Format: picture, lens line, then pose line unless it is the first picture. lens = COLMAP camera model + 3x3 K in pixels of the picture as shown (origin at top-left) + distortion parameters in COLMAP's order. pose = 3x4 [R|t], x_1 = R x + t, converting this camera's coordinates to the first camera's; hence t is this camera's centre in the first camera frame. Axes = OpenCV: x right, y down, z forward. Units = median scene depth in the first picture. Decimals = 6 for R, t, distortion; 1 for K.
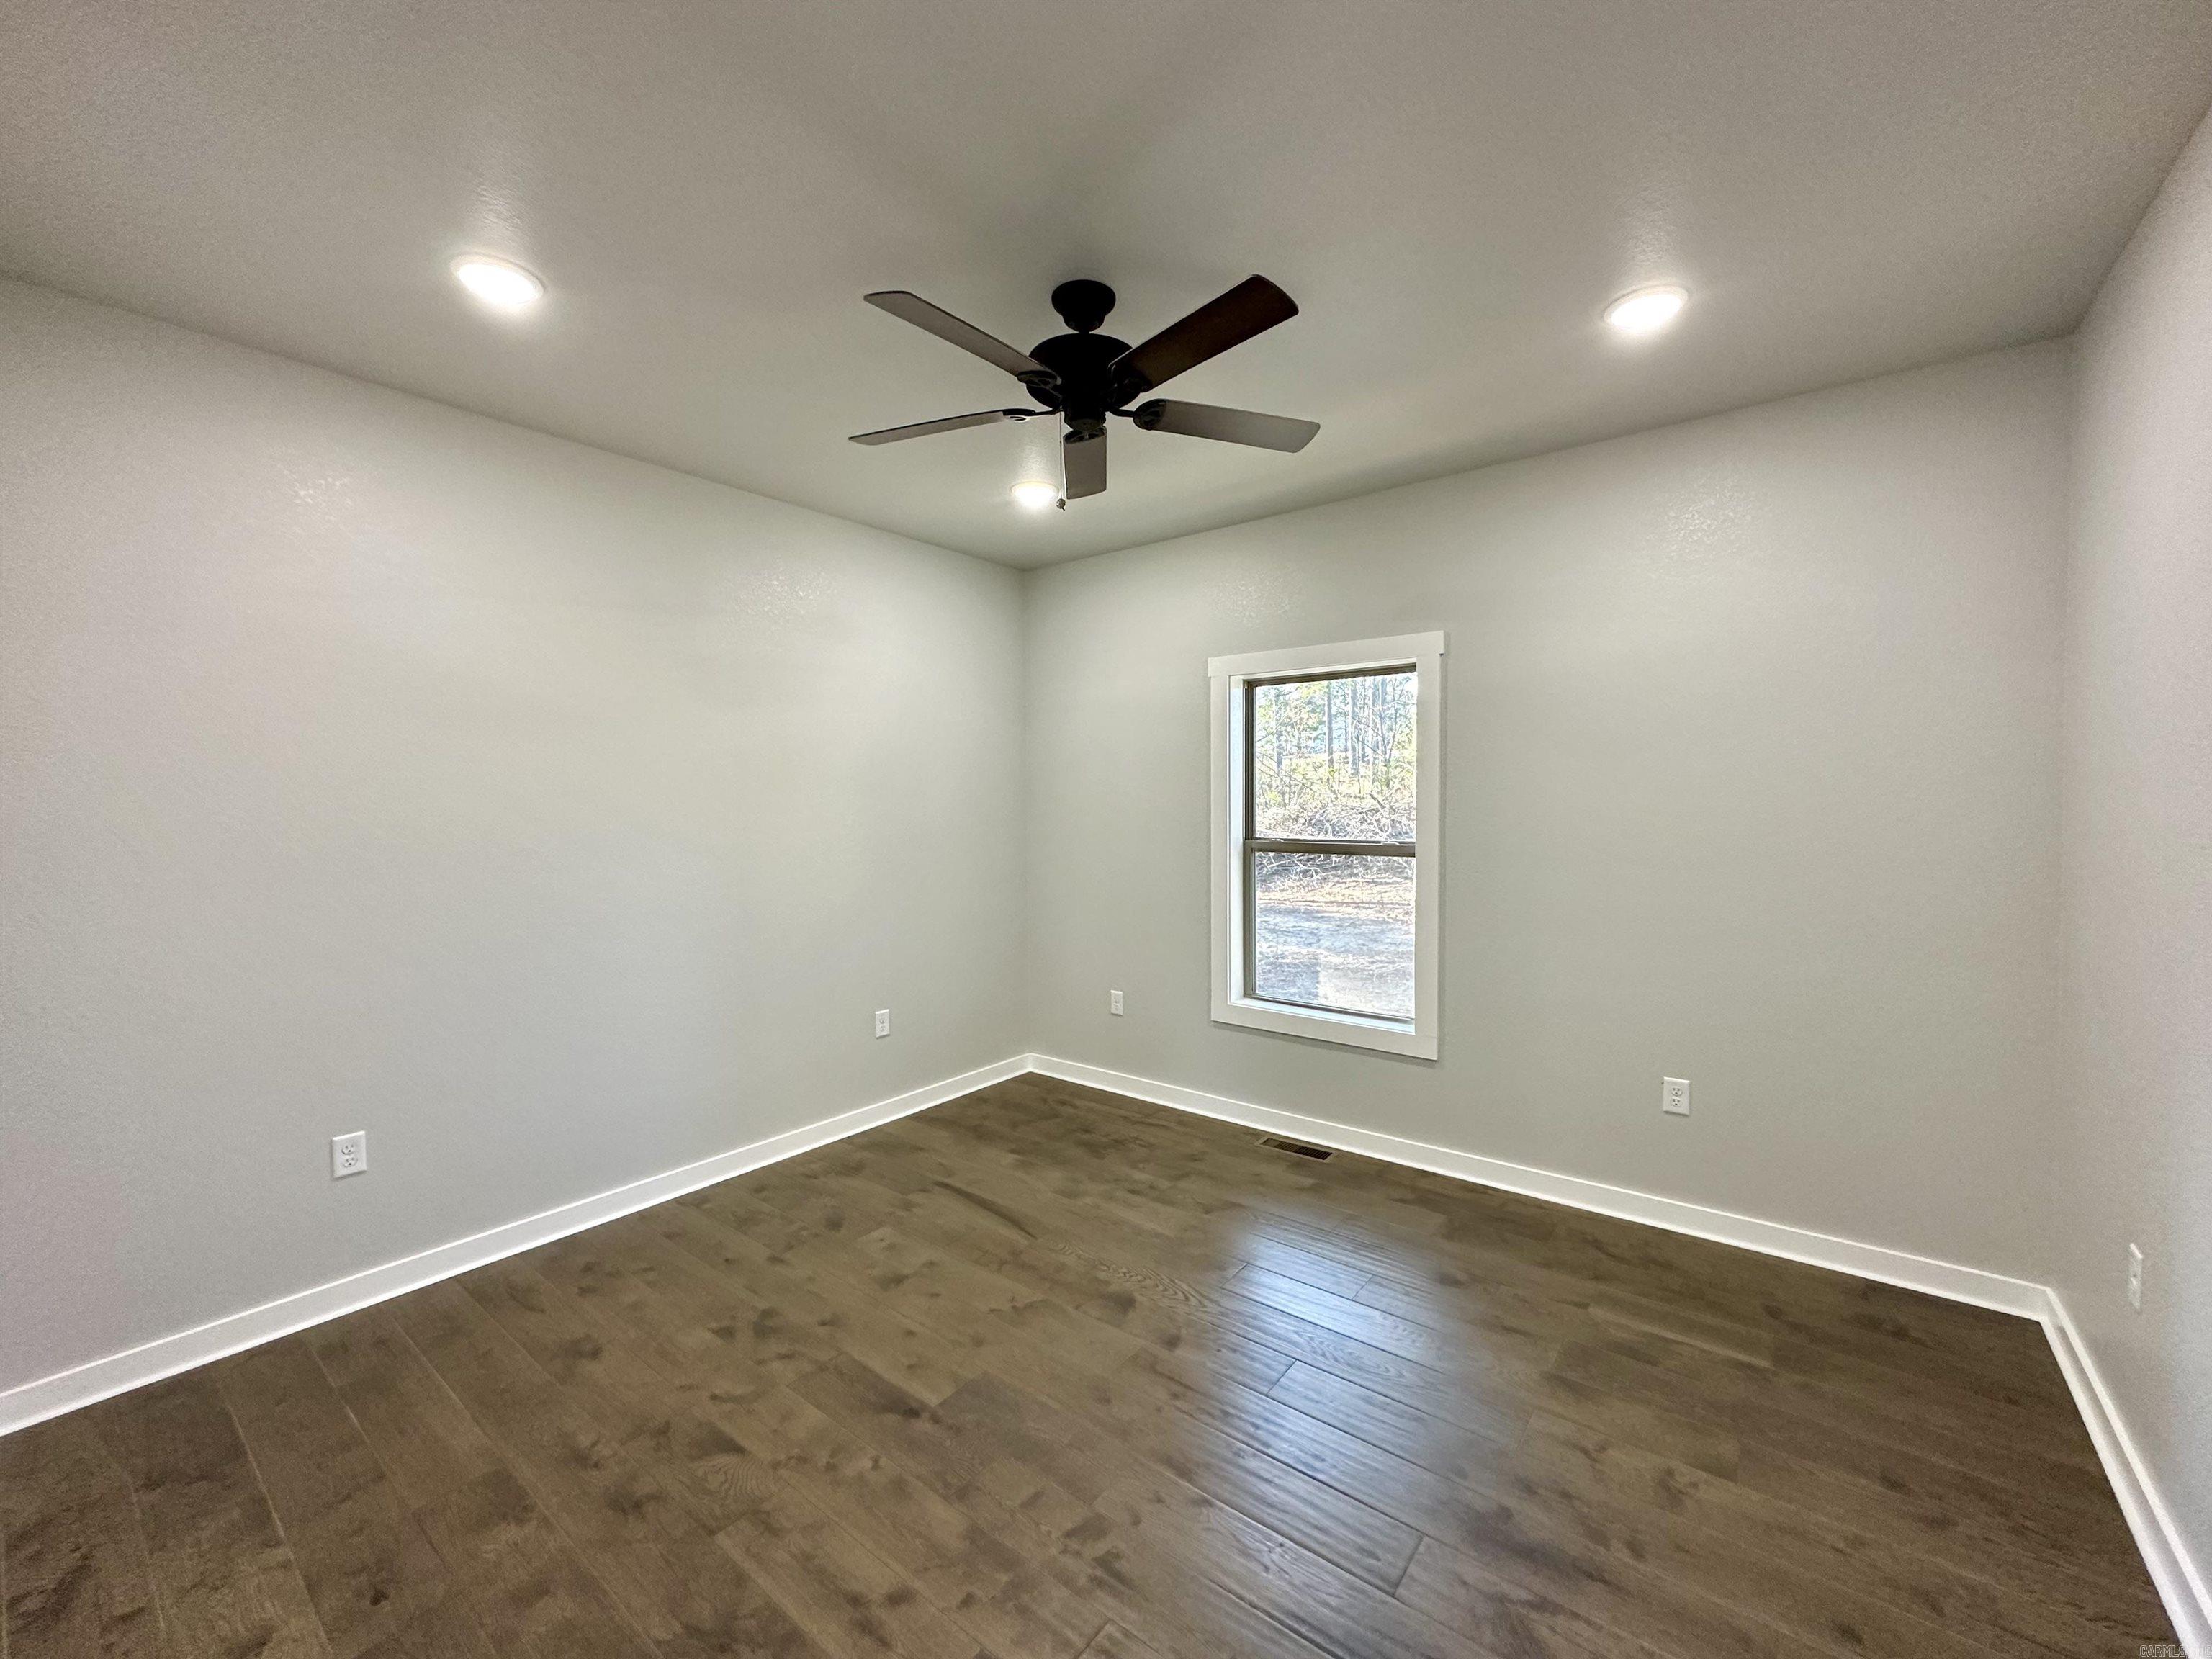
lens RADIAL K [[886.9, 0, 1111.1], [0, 886.9, 824.7], [0, 0, 1]] dist [-0.002257, 0.000161]
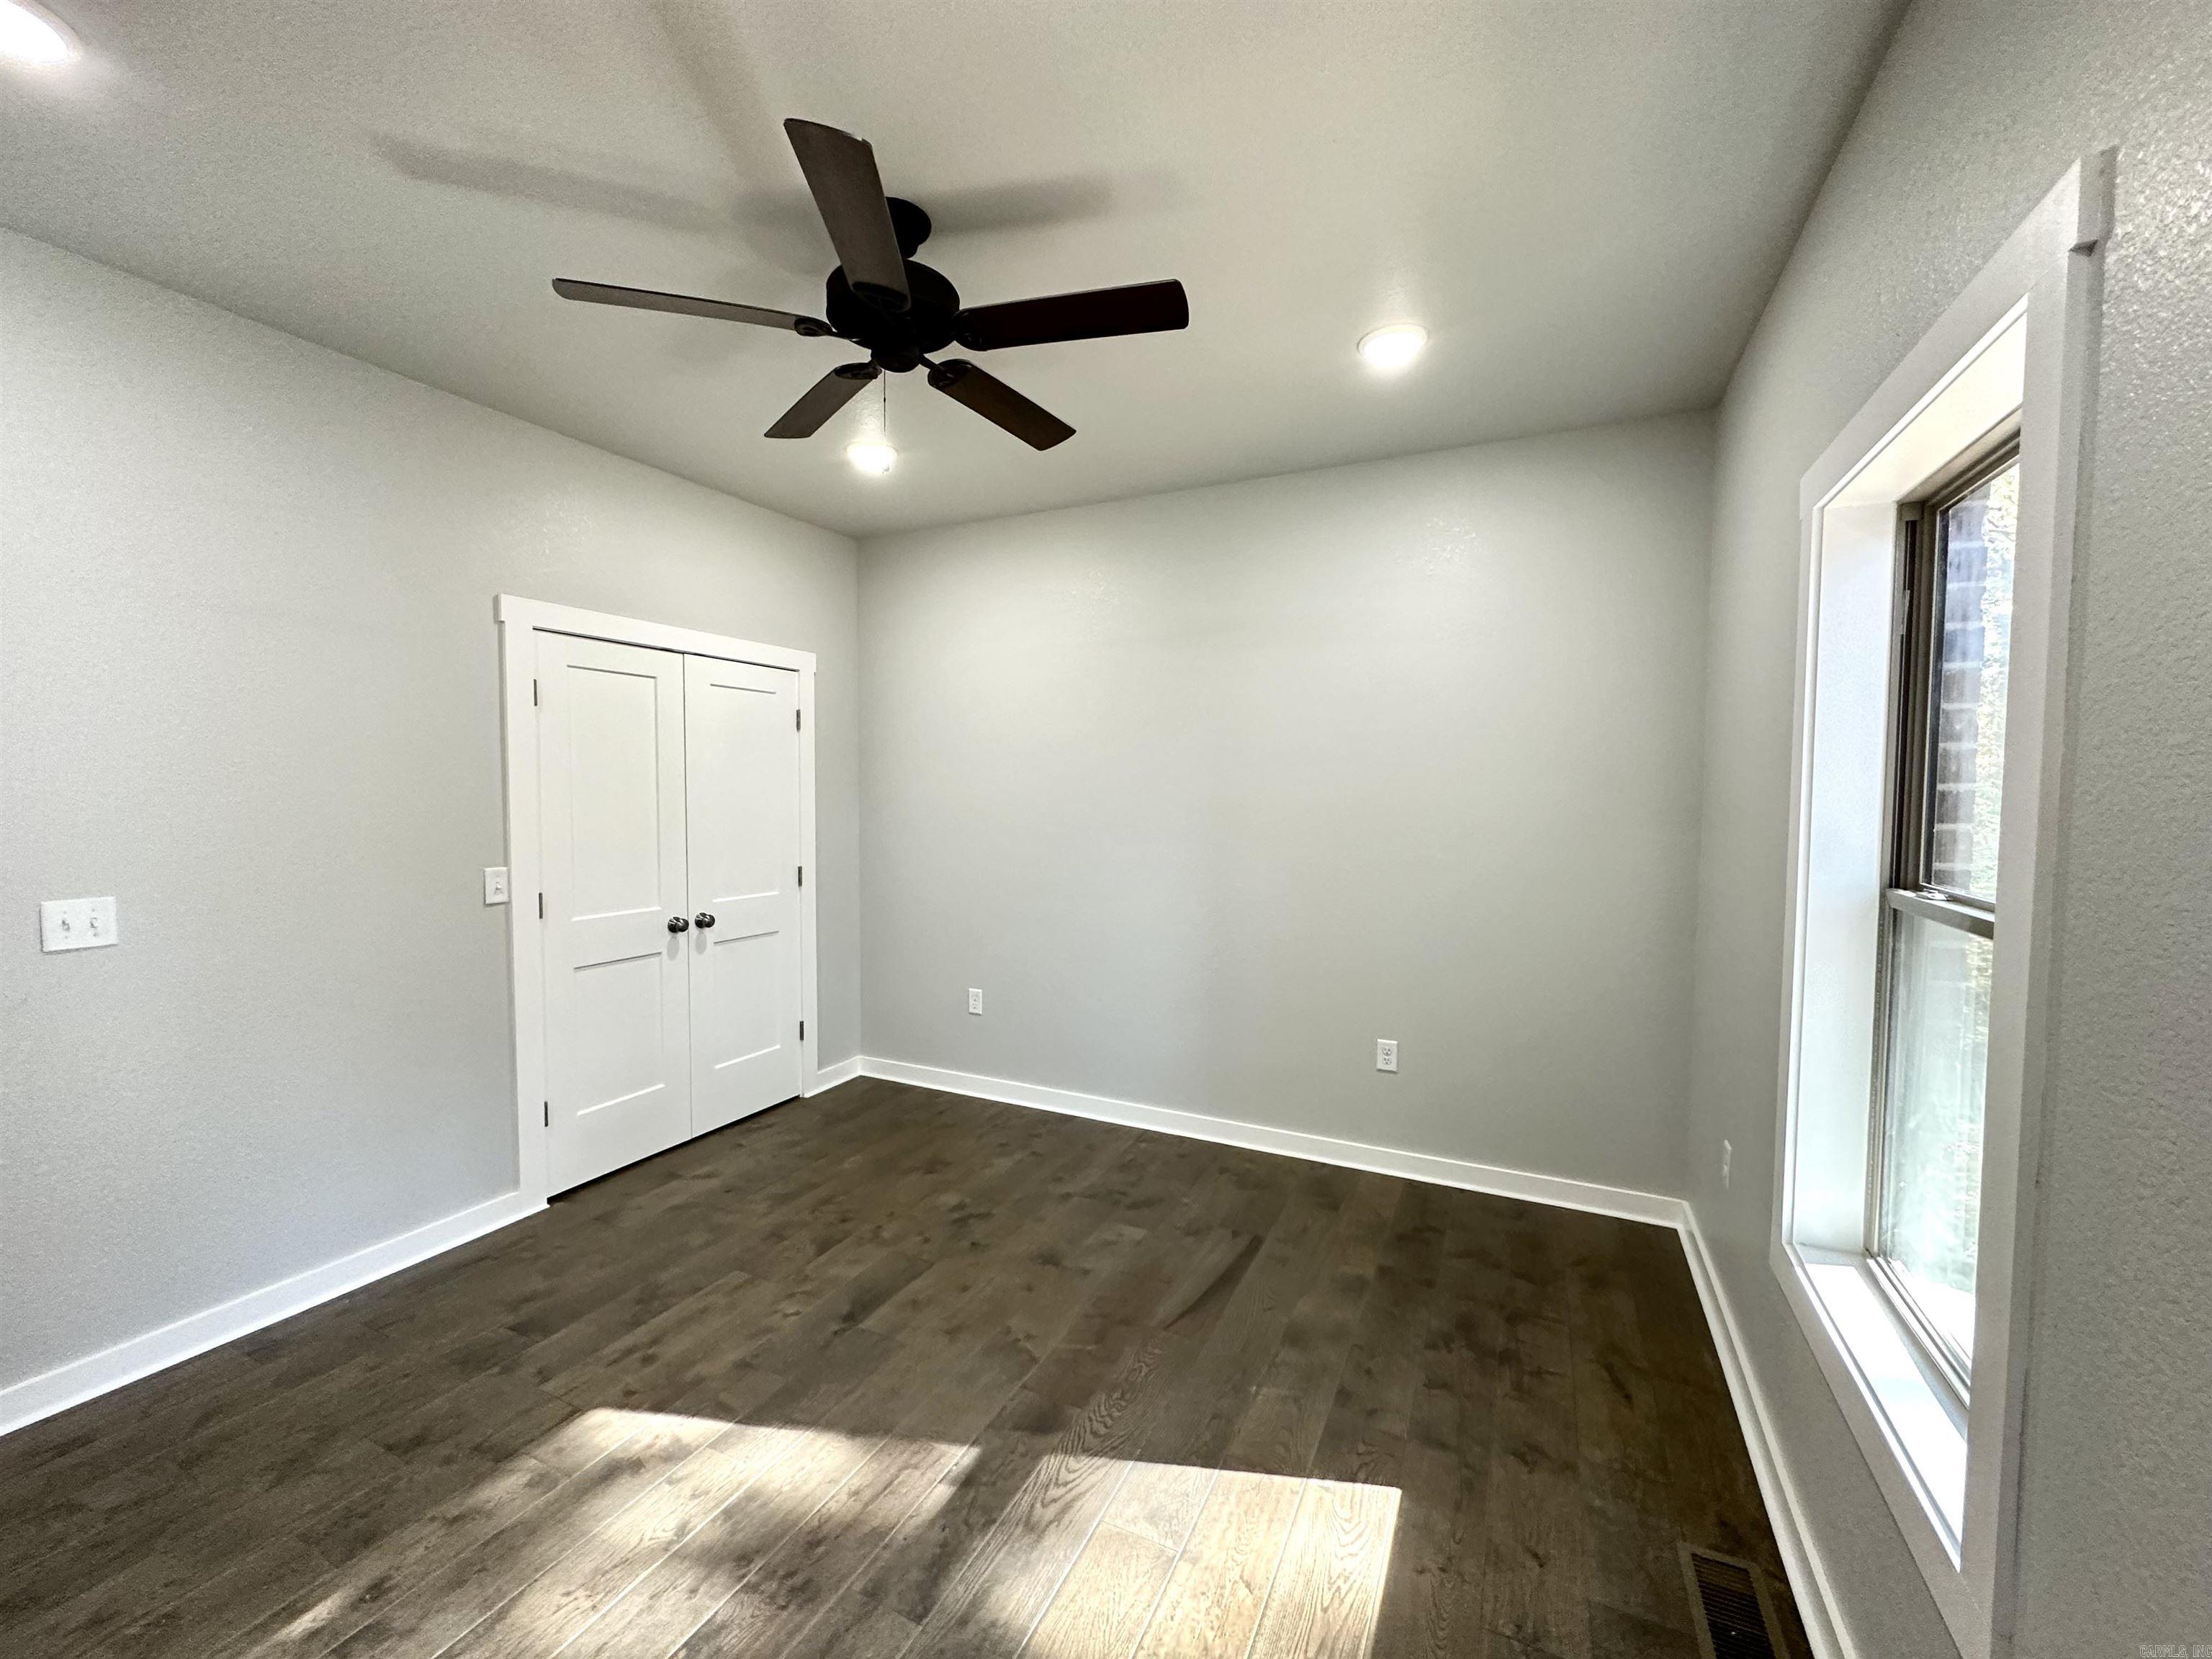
lens RADIAL K [[886.9, 0, 1087.4], [0, 886.9, 833.9], [0, 0, 1]] dist [-0.002257, 0.000161]
pose [[0.205320, 0.061147, -0.976783, 0.653943], [-0.036130, 0.997840, 0.054870, -0.025129], [0.978028, 0.024025, 0.207085, 0.743106]]
